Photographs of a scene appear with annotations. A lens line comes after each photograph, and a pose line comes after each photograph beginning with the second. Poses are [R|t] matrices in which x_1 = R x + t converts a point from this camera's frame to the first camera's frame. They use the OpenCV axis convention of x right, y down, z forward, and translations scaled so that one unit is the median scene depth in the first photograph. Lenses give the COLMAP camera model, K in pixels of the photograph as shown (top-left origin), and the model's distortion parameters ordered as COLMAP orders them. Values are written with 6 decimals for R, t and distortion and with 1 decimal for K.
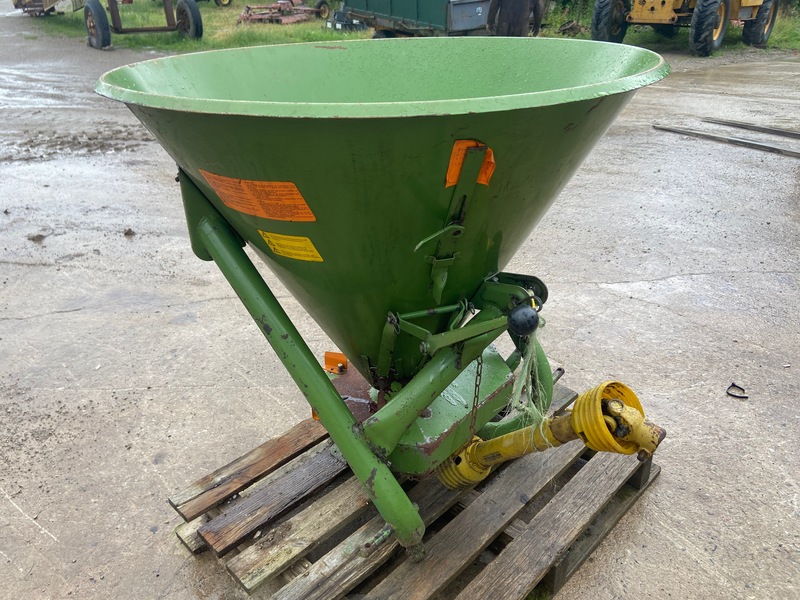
lens RADIAL K [[601.0, 0, 400.9], [0, 601.0, 302.3], [0, 0, 1]] dist [0.053493, -0.070962]
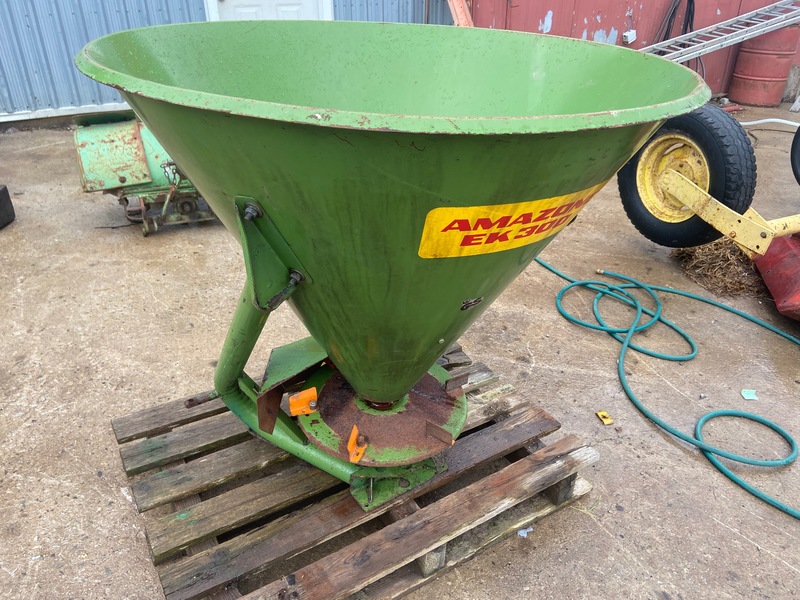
lens RADIAL K [[601.0, 0, 397.3], [0, 601.0, 300.9], [0, 0, 1]] dist [0.053493, -0.070962]
pose [[-0.971606, -0.131285, 0.196841, -0.159618], [0.091389, 0.559139, 0.824022, -0.570701], [-0.218243, 0.818614, -0.531264, 1.085432]]
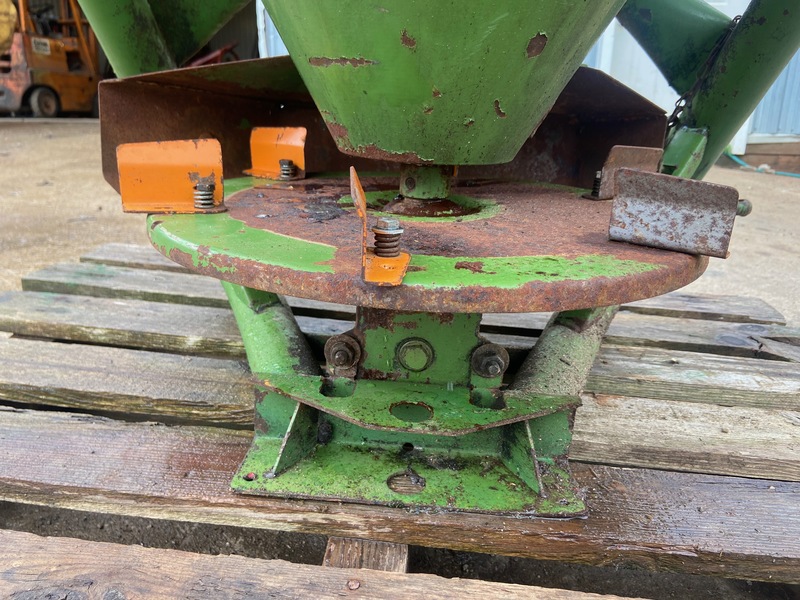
lens RADIAL K [[601.0, 0, 396.1], [0, 601.0, 302.9], [0, 0, 1]] dist [0.053493, -0.070962]
pose [[-0.616691, -0.257812, 0.743791, -0.198020], [0.335336, 0.768800, 0.544515, 0.008539], [-0.712209, 0.585218, -0.387658, 0.918970]]
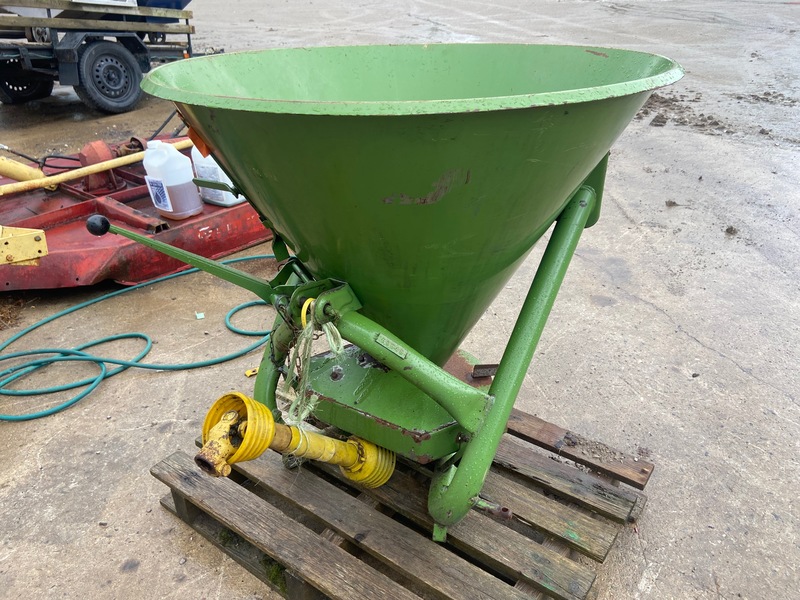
lens RADIAL K [[601.0, 0, 403.0], [0, 601.0, 299.6], [0, 0, 1]] dist [0.053493, -0.070962]
pose [[0.142004, 0.467508, -0.872509, 0.650163], [-0.440072, 0.819359, 0.367406, -0.266166], [0.886663, 0.331793, 0.322089, 0.476215]]
